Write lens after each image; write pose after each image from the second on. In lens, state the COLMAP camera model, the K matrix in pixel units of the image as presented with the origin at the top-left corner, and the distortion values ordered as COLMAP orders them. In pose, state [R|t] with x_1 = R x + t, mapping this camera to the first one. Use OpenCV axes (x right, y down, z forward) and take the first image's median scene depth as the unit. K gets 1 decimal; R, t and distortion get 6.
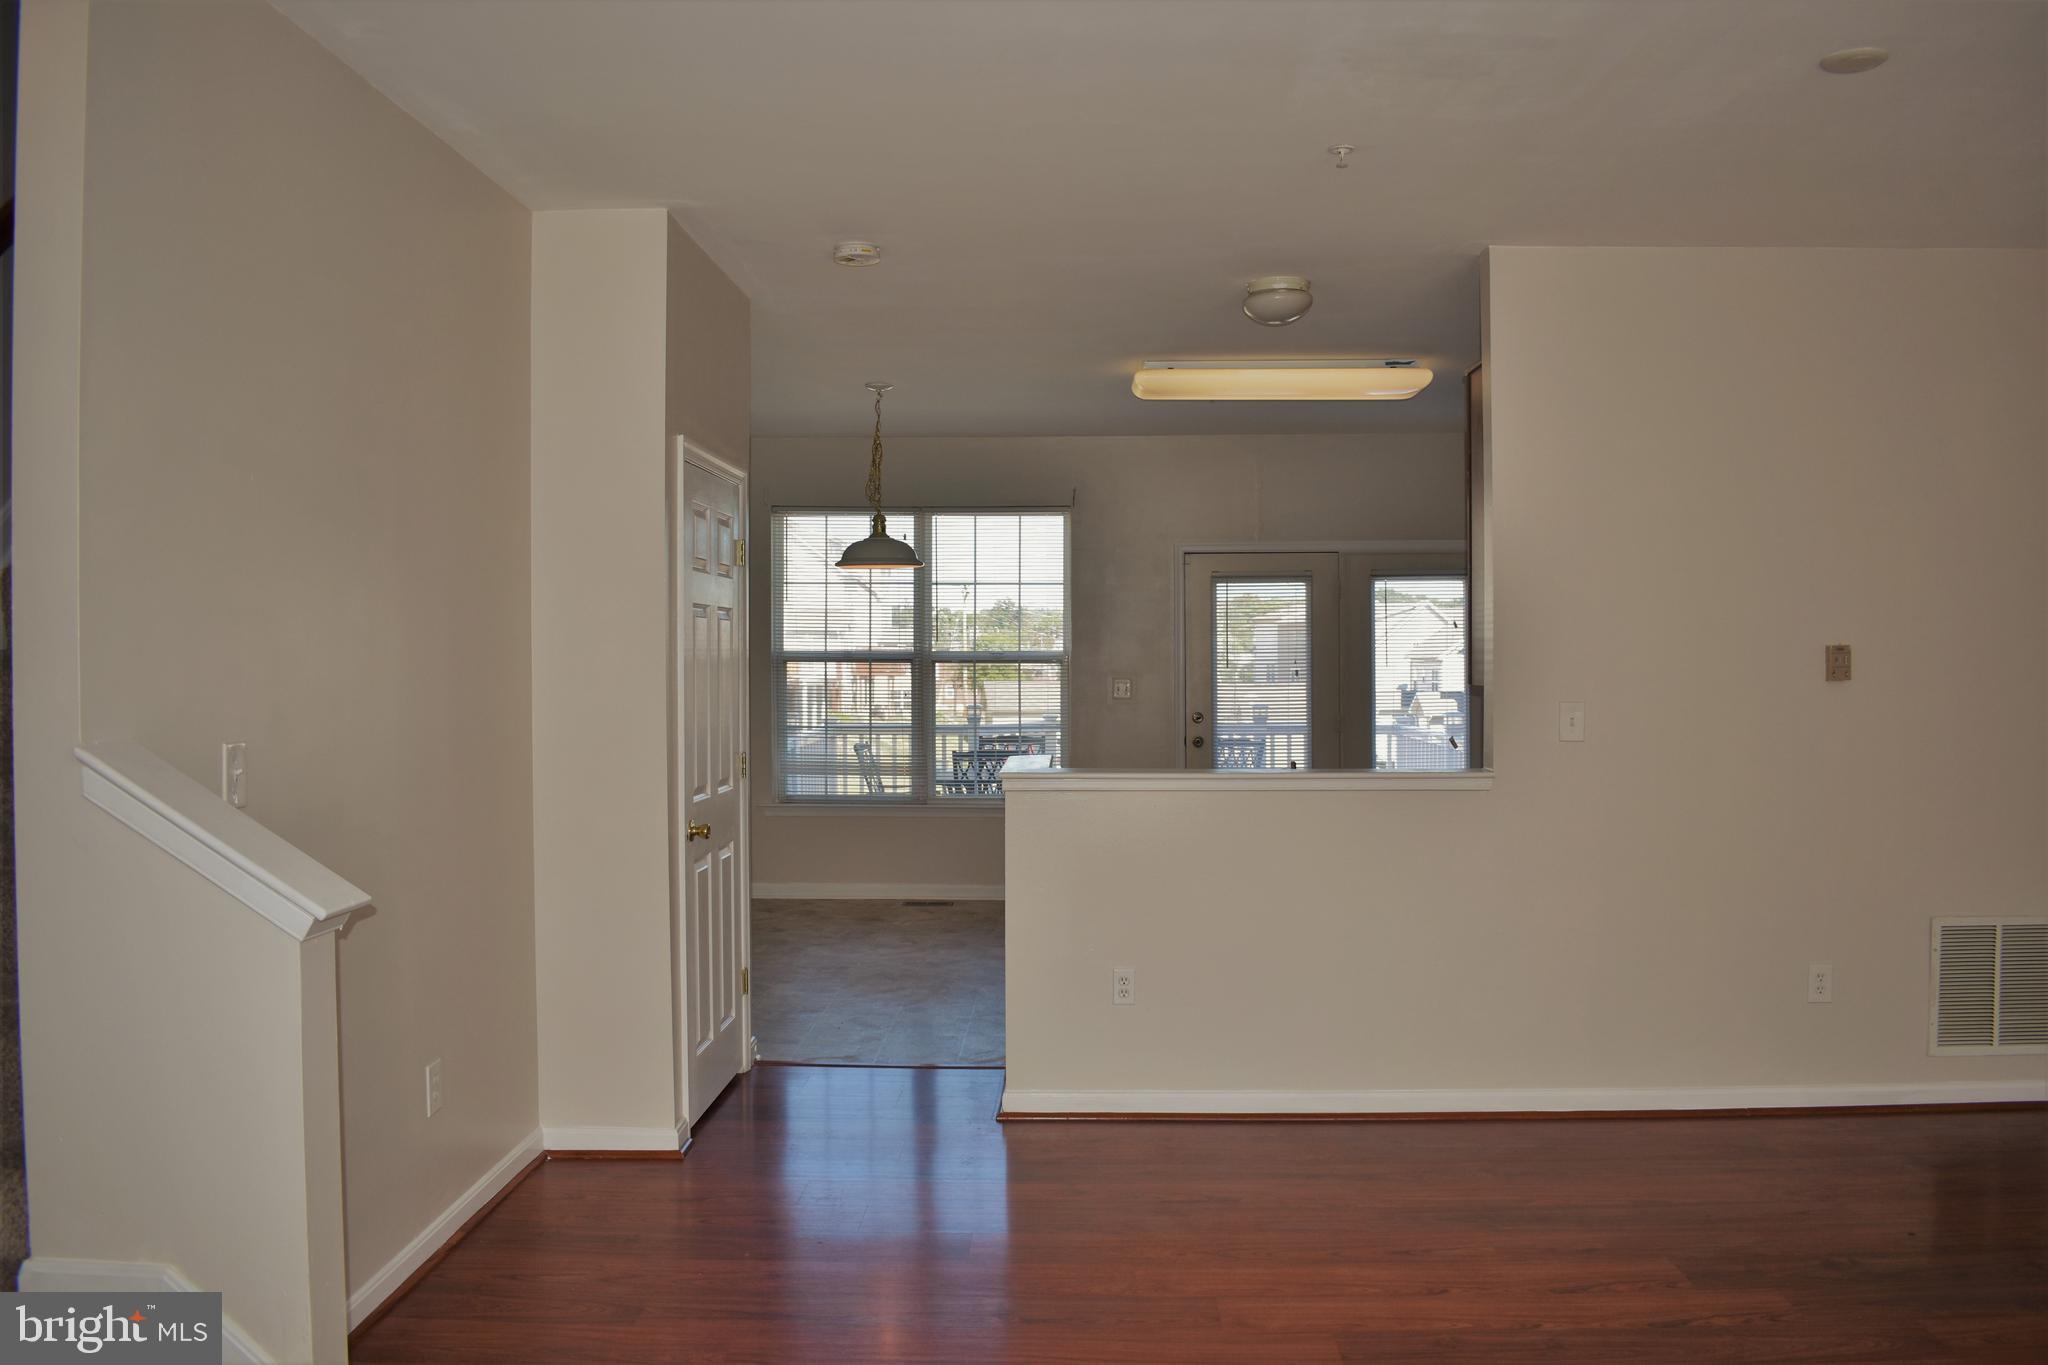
lens RADIAL K [[1616.1, 0, 1031.4], [0, 1616.1, 668.1], [0, 0, 1]] dist [-0.096112, 0.017213]
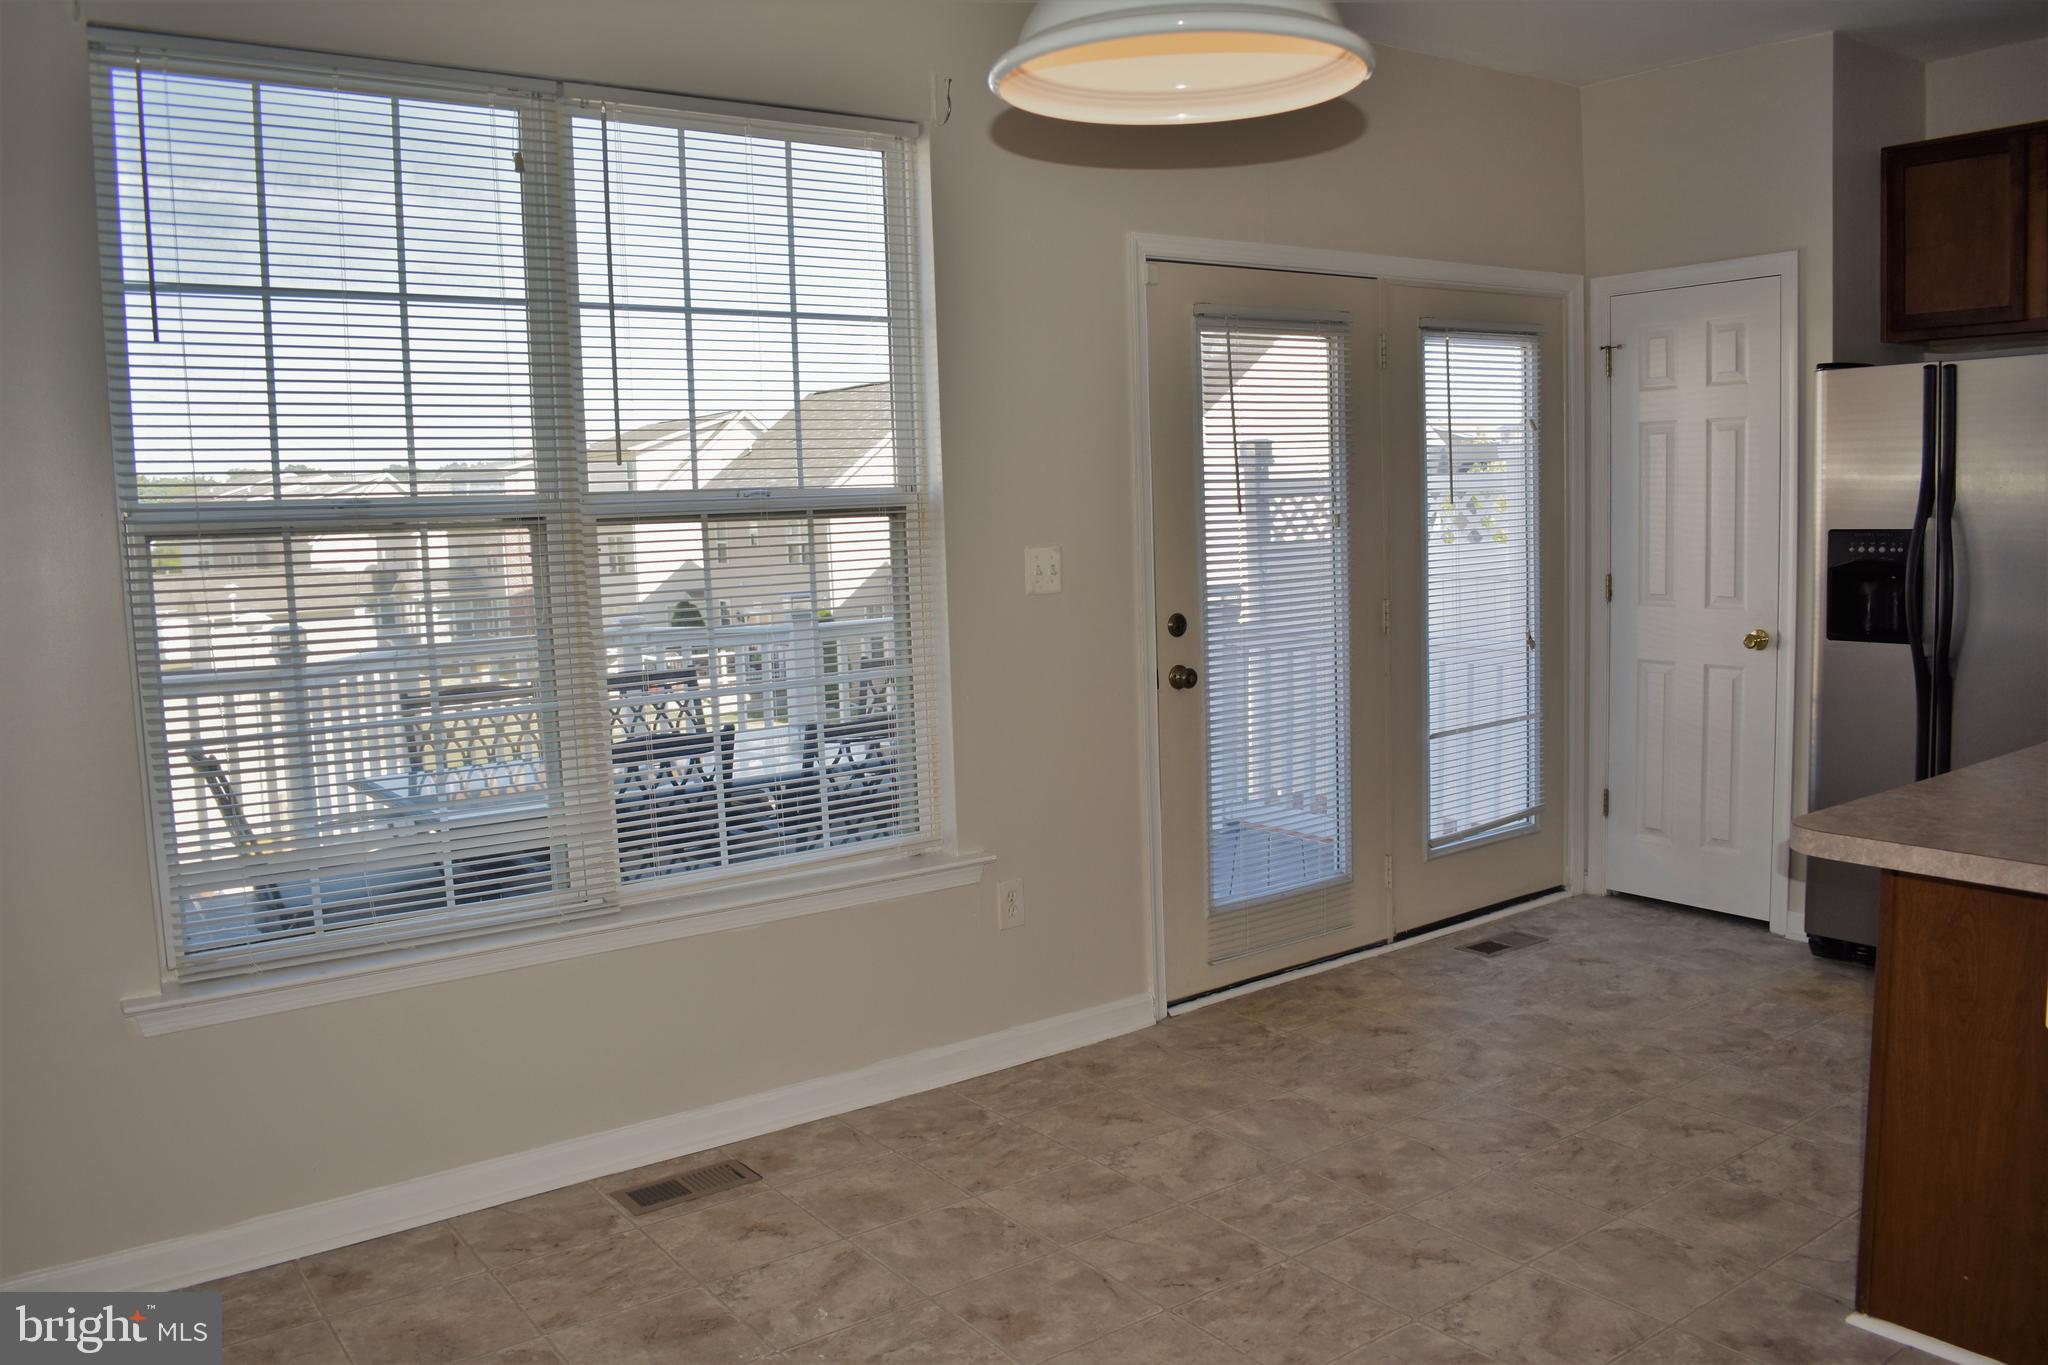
lens RADIAL K [[1616.1, 0, 1011.3], [0, 1616.1, 671.7], [0, 0, 1]] dist [-0.096112, 0.017213]
pose [[0.788051, -0.086924, 0.609442, -0.276456], [0.036830, 0.994865, 0.094273, -0.001425], [-0.614507, -0.051846, 0.787206, 0.856218]]
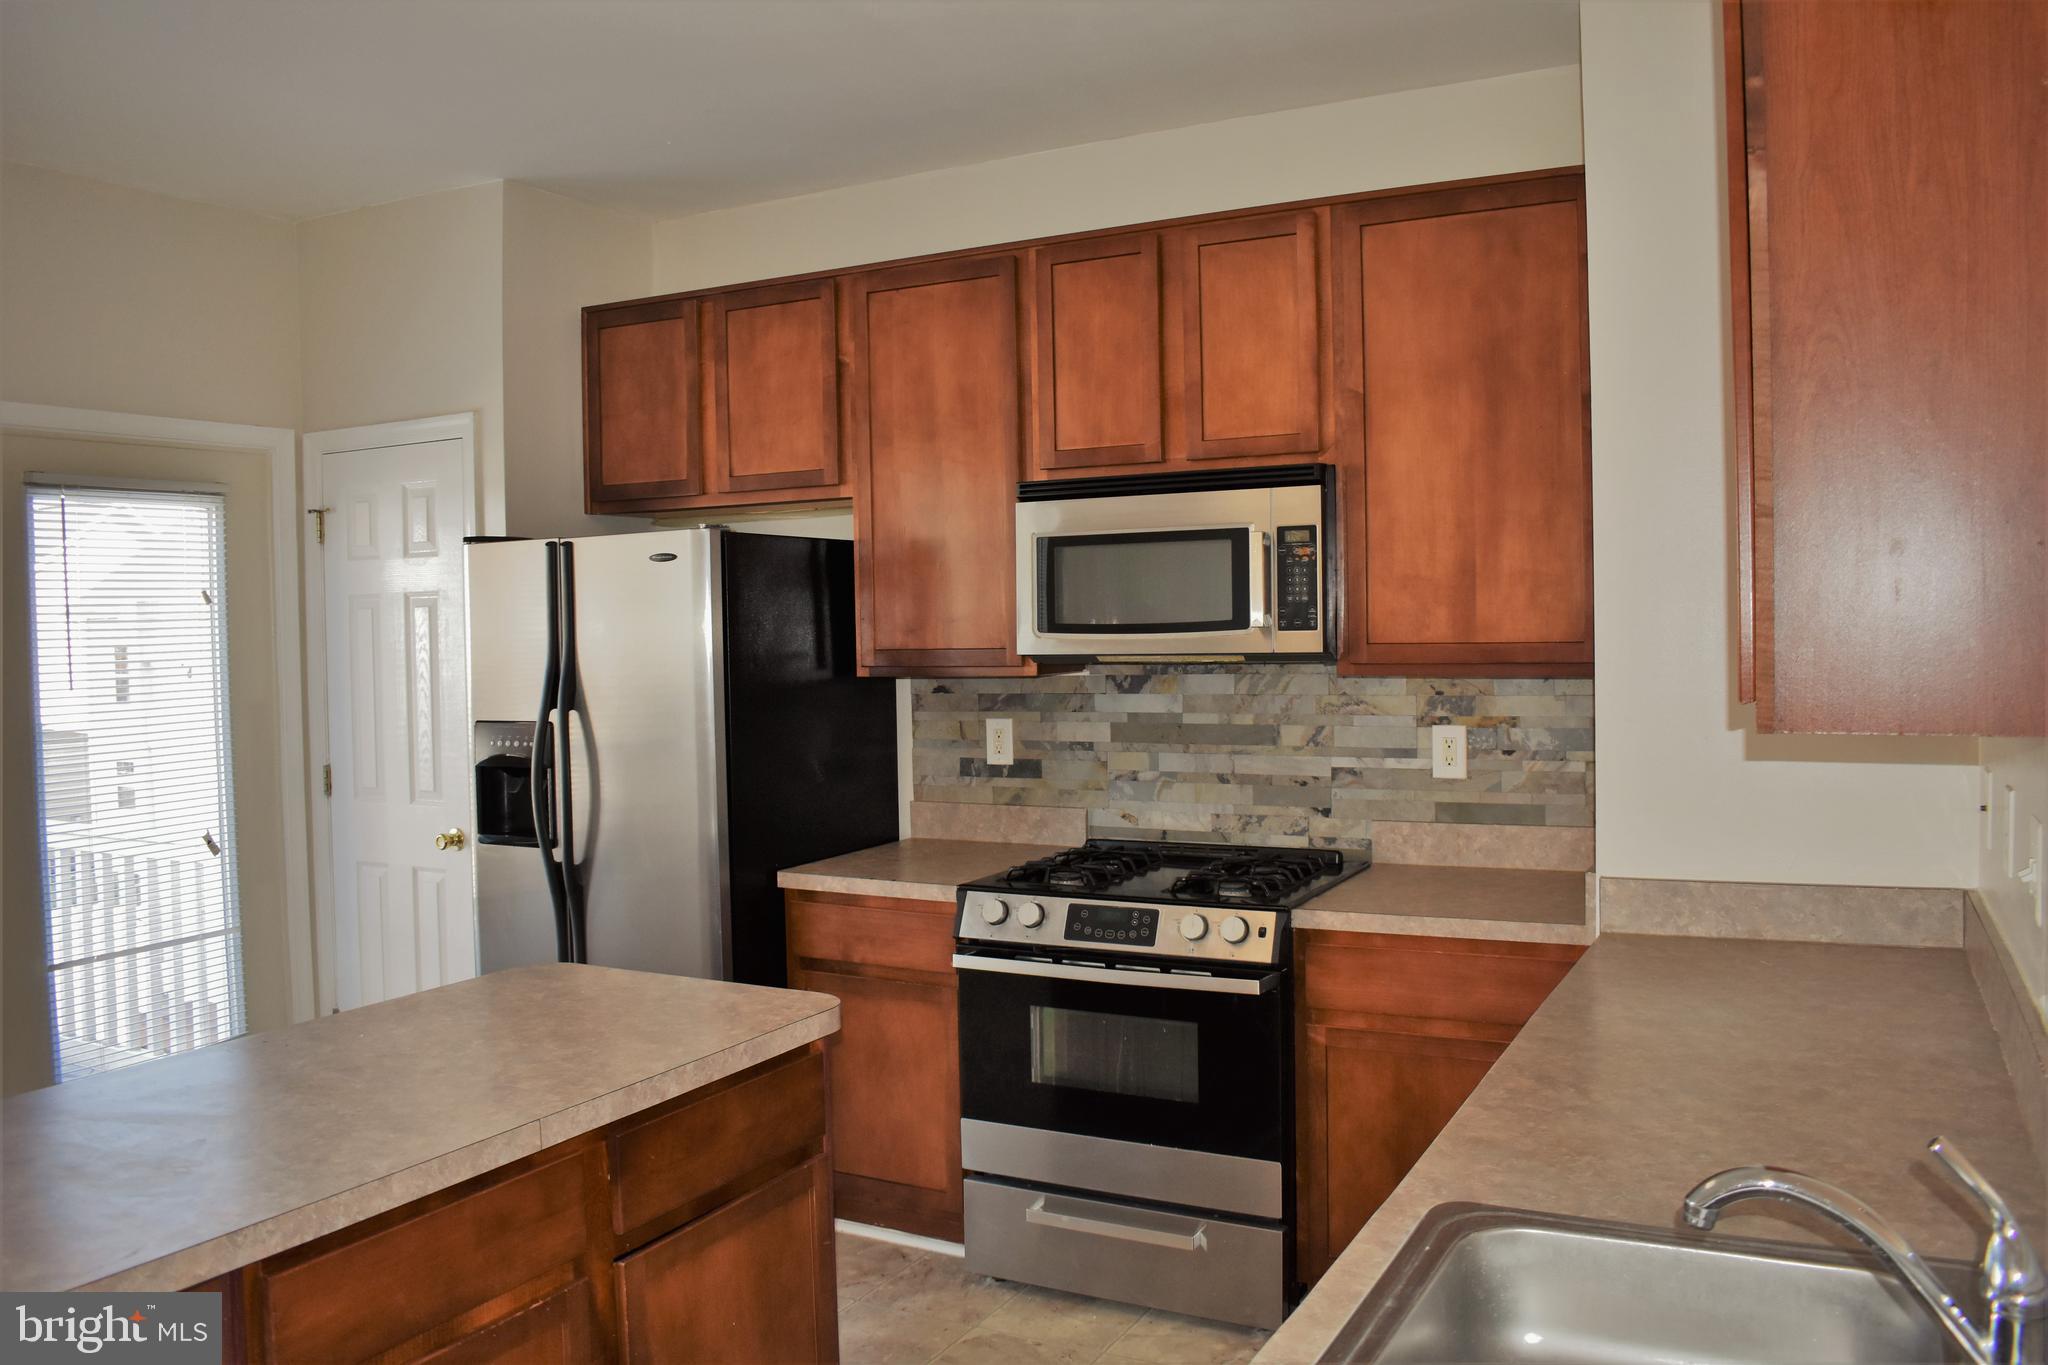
lens RADIAL K [[1616.1, 0, 1032.4], [0, 1616.1, 669.3], [0, 0, 1]] dist [-0.096112, 0.017213]
pose [[0.439377, -0.029996, 0.897802, -0.063862], [0.027490, 0.999423, 0.019938, -0.010483], [-0.897882, 0.015920, 0.439949, 0.726517]]
